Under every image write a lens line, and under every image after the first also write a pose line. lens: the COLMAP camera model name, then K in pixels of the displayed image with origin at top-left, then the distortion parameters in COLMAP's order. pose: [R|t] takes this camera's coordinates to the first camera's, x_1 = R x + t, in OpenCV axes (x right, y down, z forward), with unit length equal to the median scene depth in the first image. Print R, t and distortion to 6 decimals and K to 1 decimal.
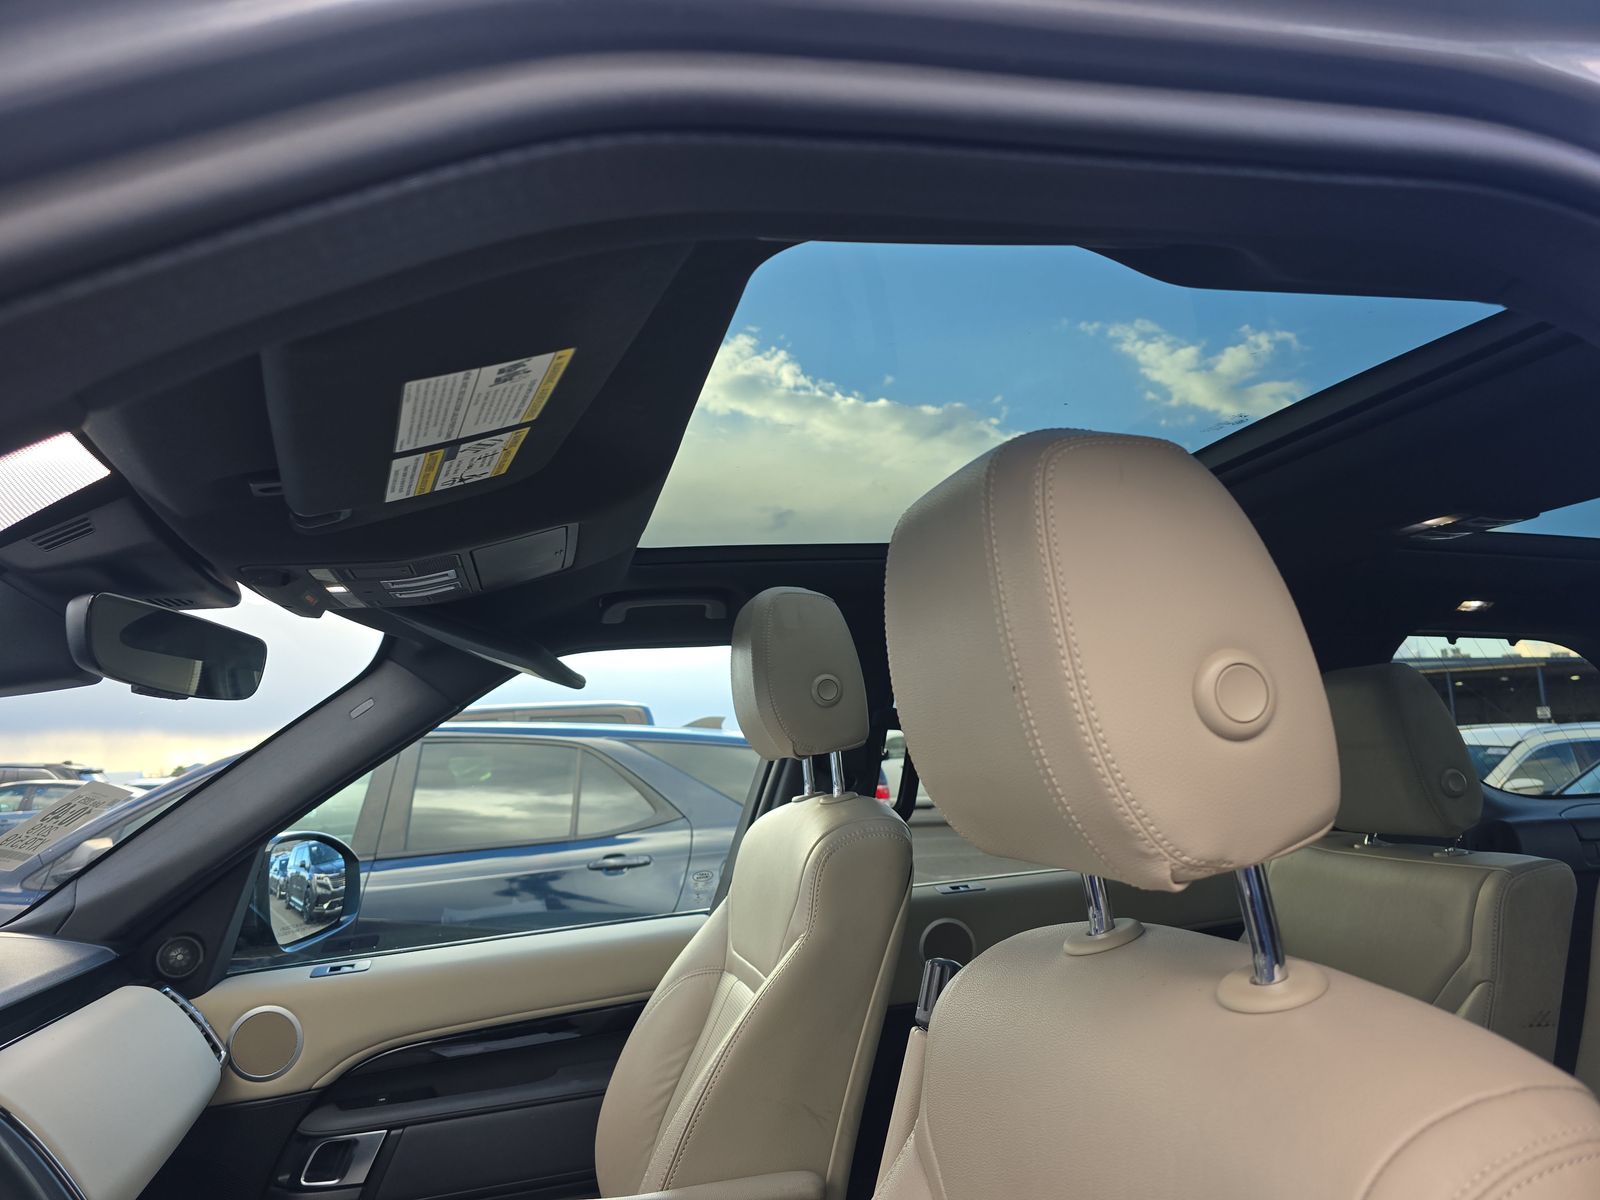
lens RADIAL K [[1239.1, 0, 809.0], [0, 1239.1, 637.3], [0, 0, 1]] dist [0.071704, -0.063060]
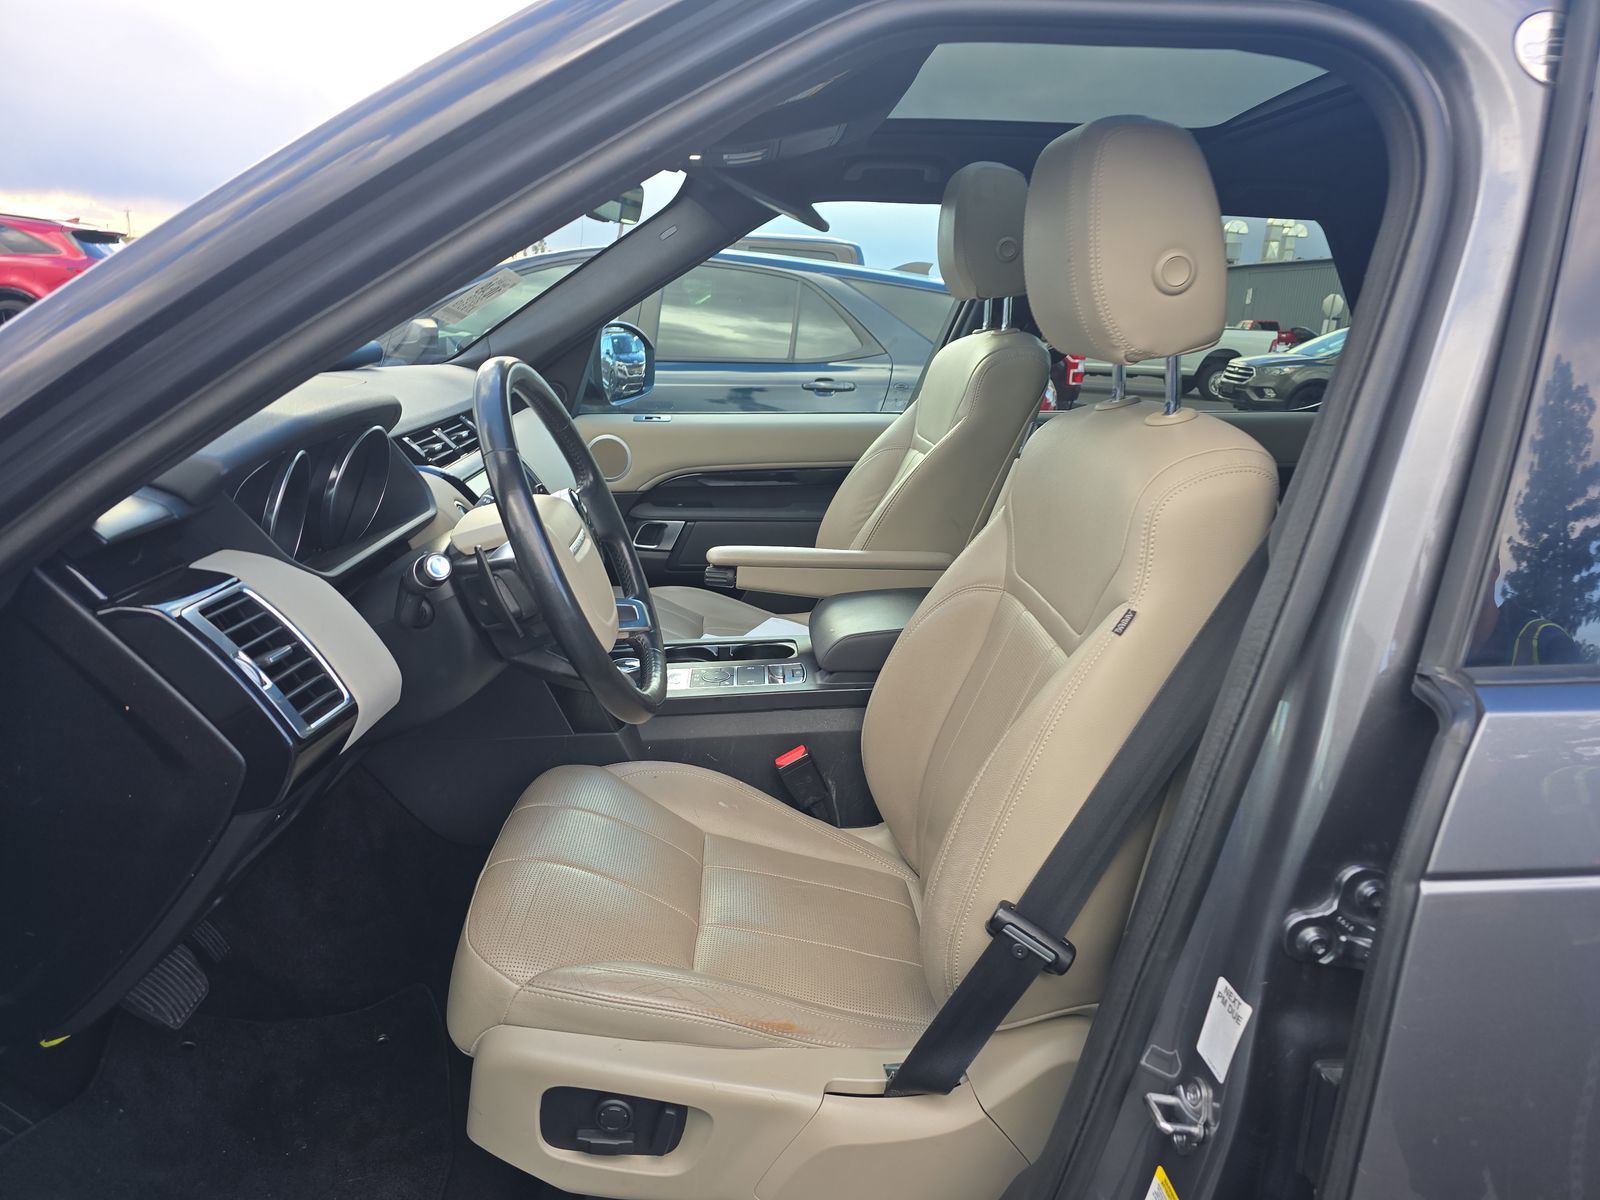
lens RADIAL K [[1239.1, 0, 809.0], [0, 1239.1, 637.3], [0, 0, 1]] dist [0.071704, -0.063060]
pose [[0.983127, 0.126873, -0.131777, 0.031350], [-0.072839, 0.932326, 0.354207, -0.025365], [0.167799, -0.338632, 0.925836, -0.388126]]
